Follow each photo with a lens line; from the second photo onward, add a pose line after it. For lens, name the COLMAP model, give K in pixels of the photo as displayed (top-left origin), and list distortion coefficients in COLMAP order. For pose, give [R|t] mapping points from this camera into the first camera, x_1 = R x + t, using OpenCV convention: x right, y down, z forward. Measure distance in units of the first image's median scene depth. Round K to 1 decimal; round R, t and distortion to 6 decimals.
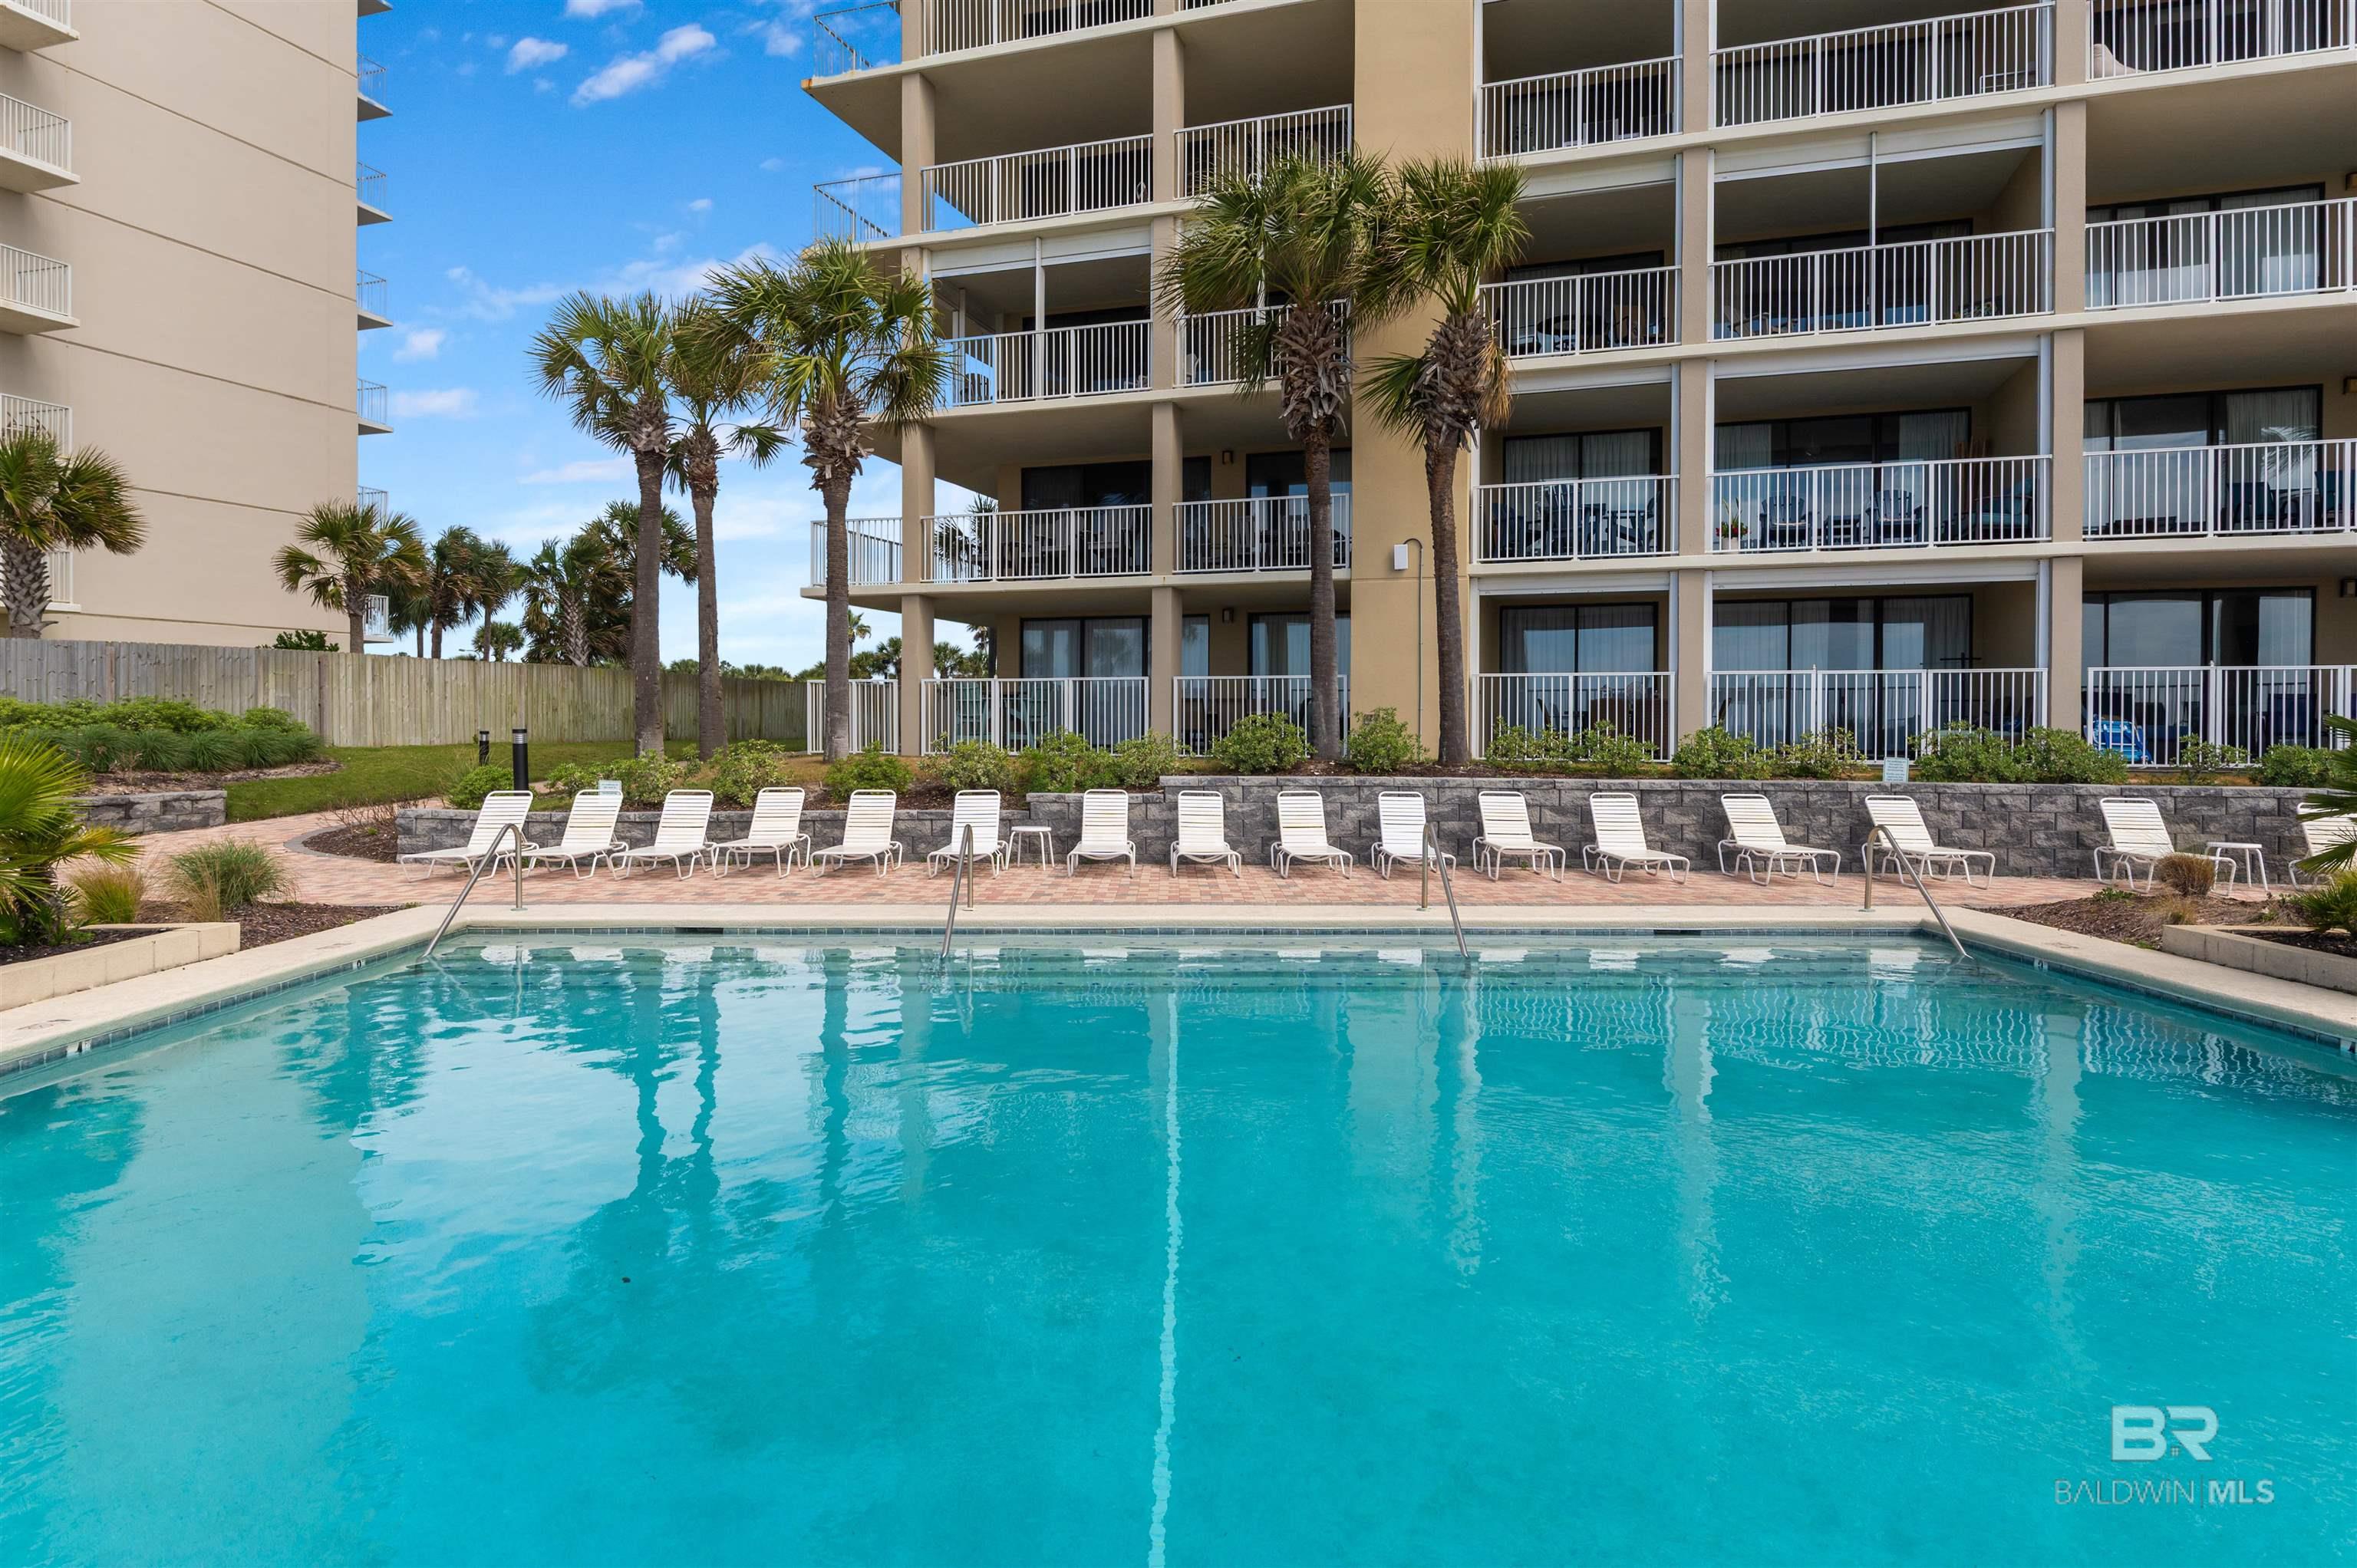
lens RADIAL K [[1315.2, 0, 1178.2], [0, 1315.2, 743.2], [0, 0, 1]] dist [0.001361, -0.000399]
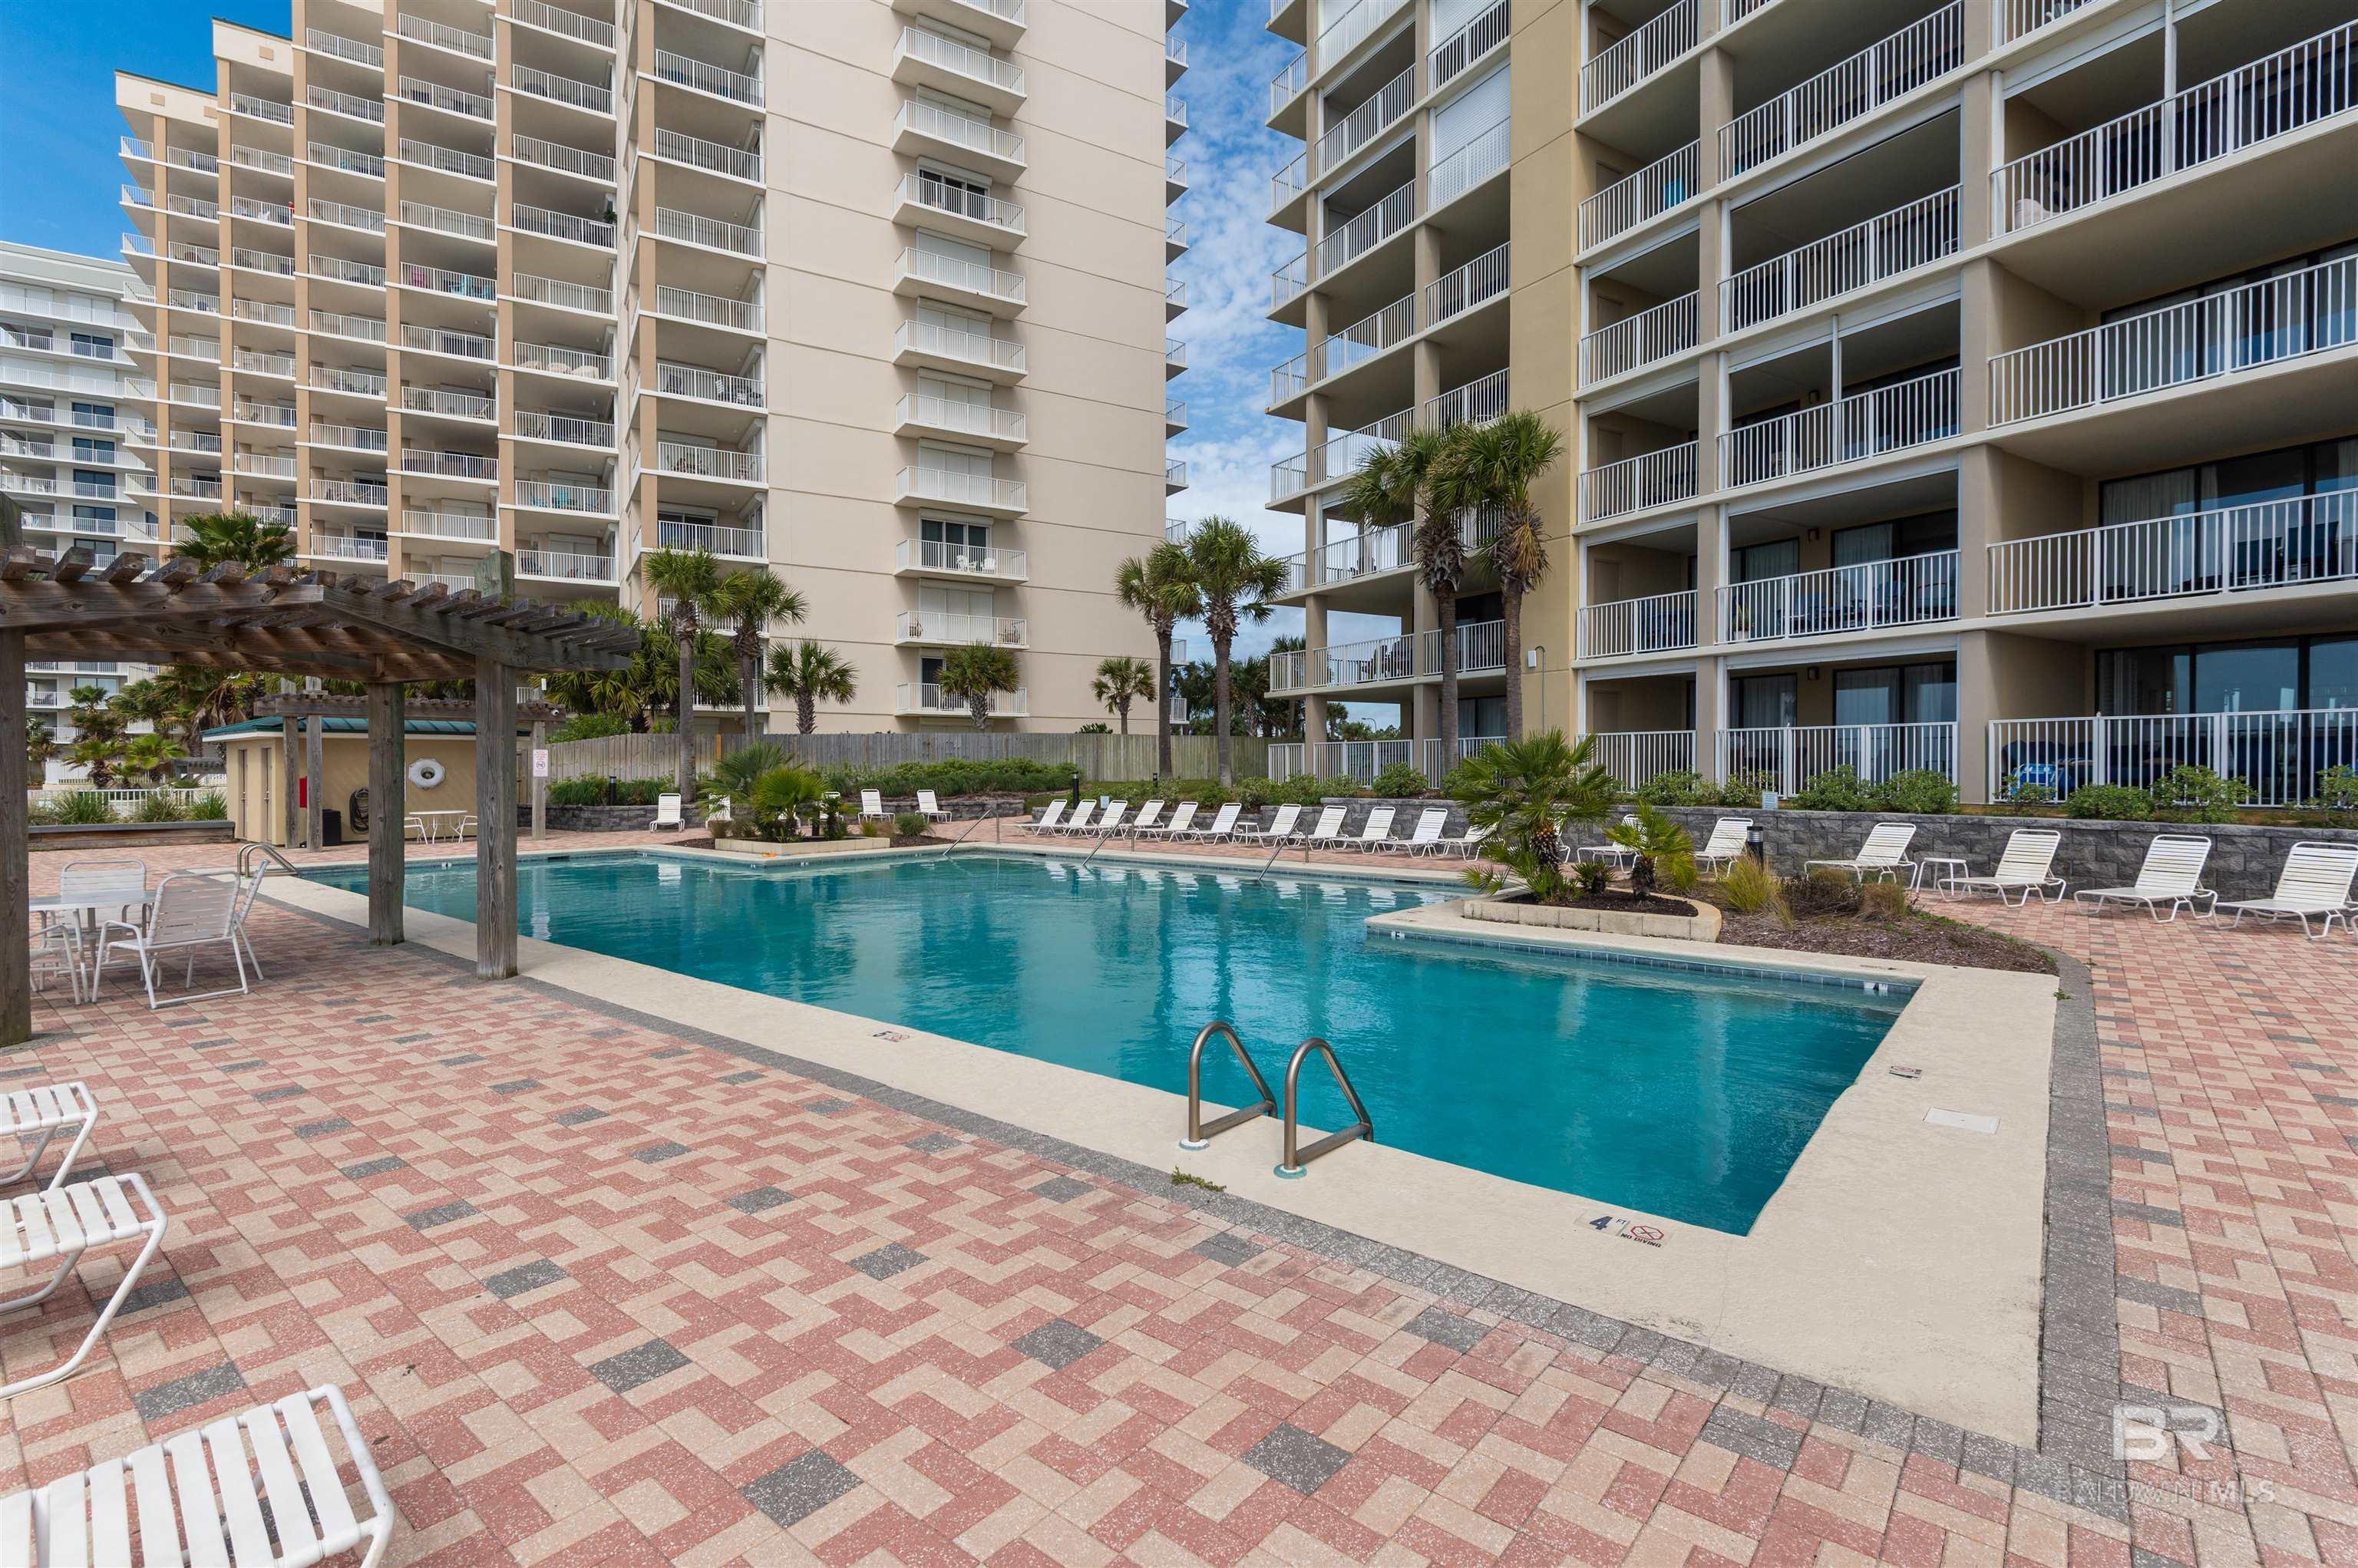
lens RADIAL K [[1072.7, 0, 1177.2], [0, 1072.7, 795.8], [0, 0, 1]] dist [0.003884, -0.000608]
pose [[0.761398, 0.013018, -0.648154, 0.700968], [-0.006082, 0.999898, 0.012938, 0.003798], [0.648256, -0.005909, 0.761400, -0.229656]]
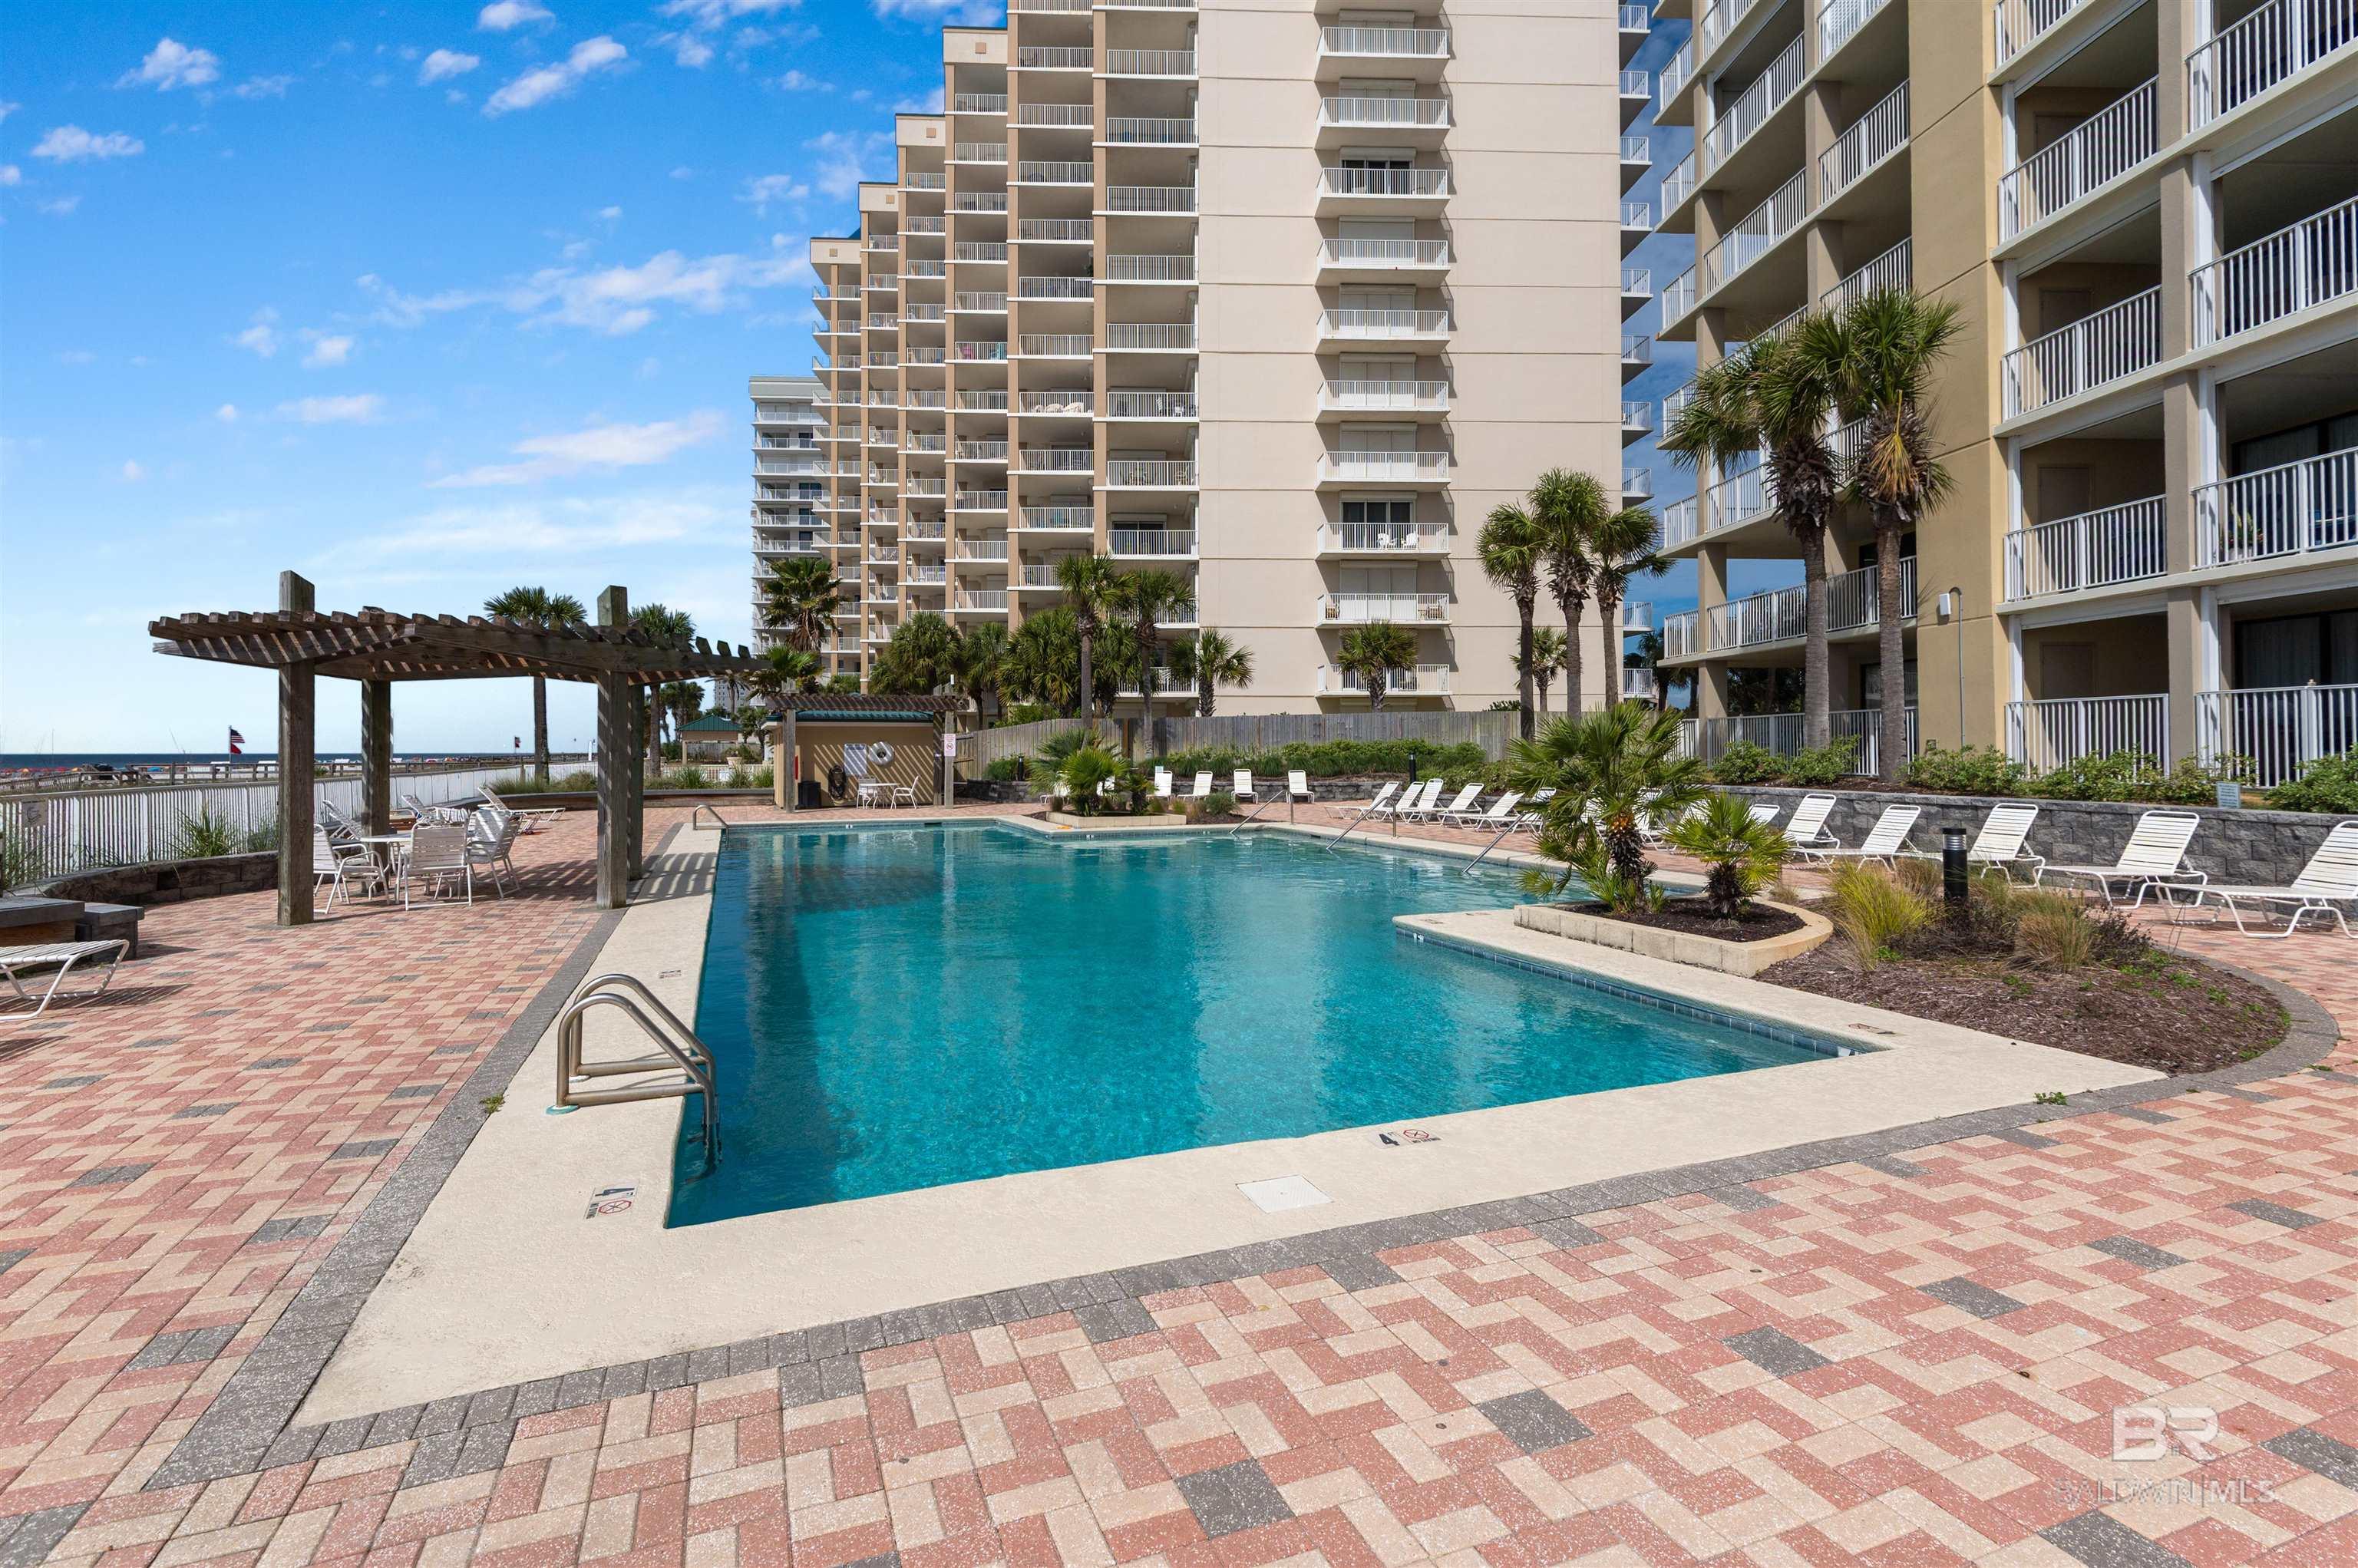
lens RADIAL K [[1093.2, 0, 1174.3], [0, 1093.2, 745.6], [0, 0, 1]] dist [0.009704, -0.000934]
pose [[0.358425, -0.007099, -0.933531, 0.881927], [-0.009847, 0.999887, -0.011384, 0.001046], [0.933506, 0.013272, 0.358315, 0.015917]]
